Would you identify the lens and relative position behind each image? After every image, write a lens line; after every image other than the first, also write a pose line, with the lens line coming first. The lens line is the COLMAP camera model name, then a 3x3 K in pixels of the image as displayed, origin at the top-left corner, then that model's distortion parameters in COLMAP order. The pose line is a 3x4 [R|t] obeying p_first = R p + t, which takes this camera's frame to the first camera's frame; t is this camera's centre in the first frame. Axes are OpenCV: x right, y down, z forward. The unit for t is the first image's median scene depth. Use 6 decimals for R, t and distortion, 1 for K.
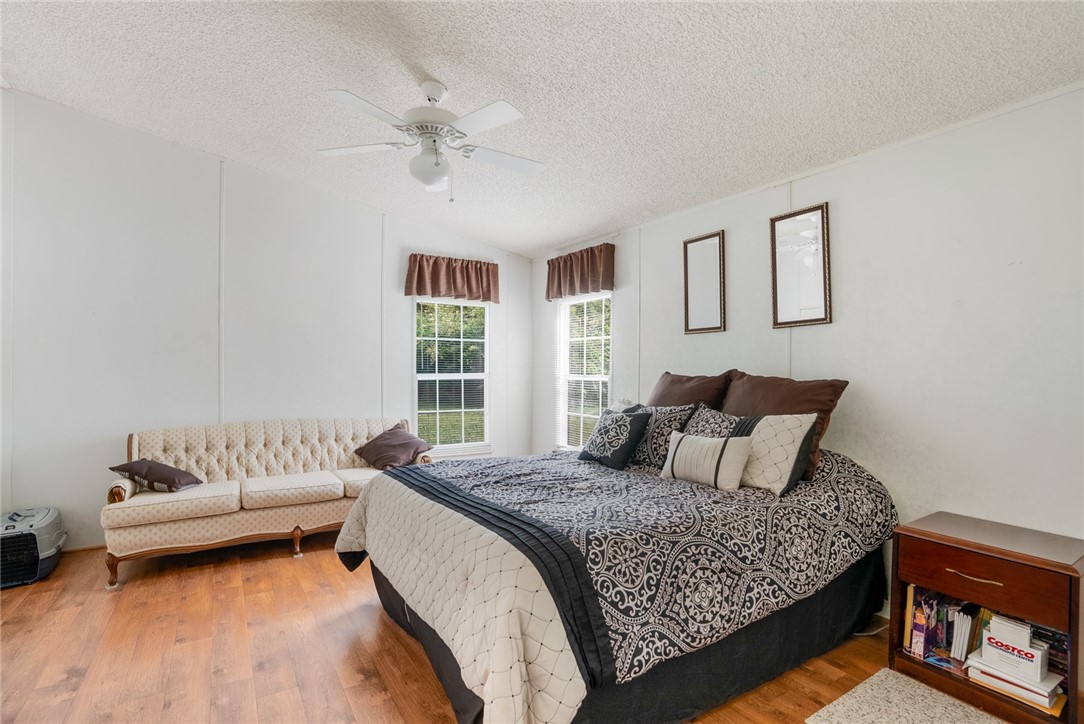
lens RADIAL K [[519.7, 0, 539.6], [0, 519.7, 363.4], [0, 0, 1]] dist [-0.038999, 0.002640]
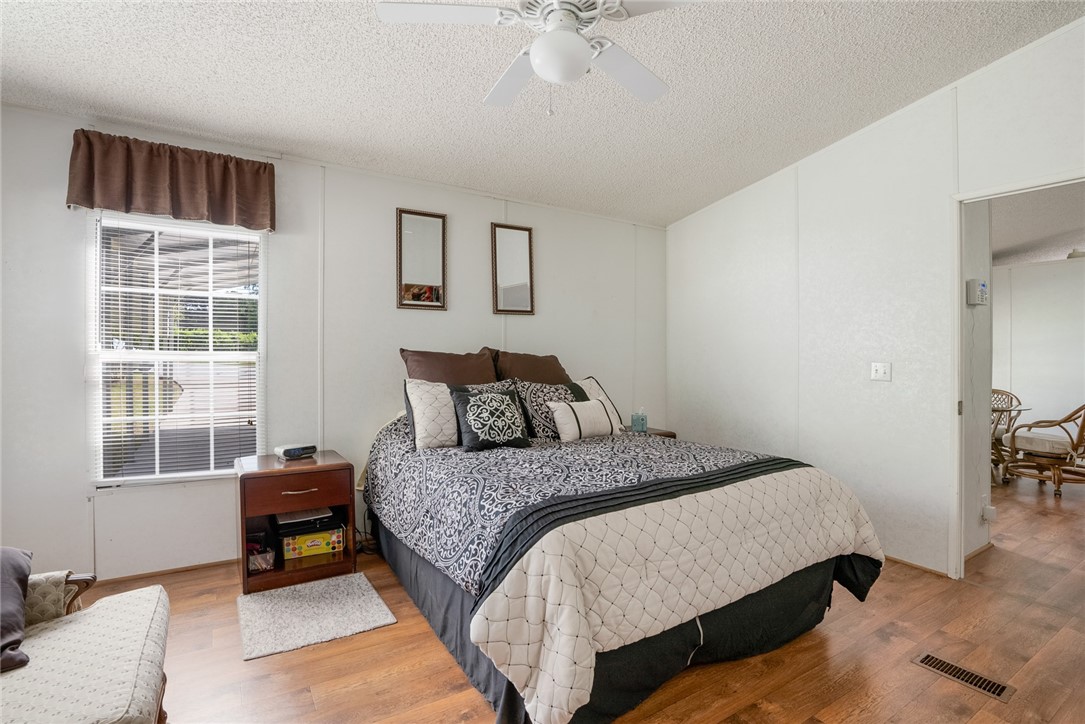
lens RADIAL K [[520.2, 0, 540.2], [0, 520.2, 360.8], [0, 0, 1]] dist [-0.038999, 0.002640]
pose [[-0.002097, -0.004223, 0.999989, -0.785071], [-0.002628, 0.999988, 0.004218, 0.037145], [-0.999994, -0.002619, -0.002108, 0.910465]]
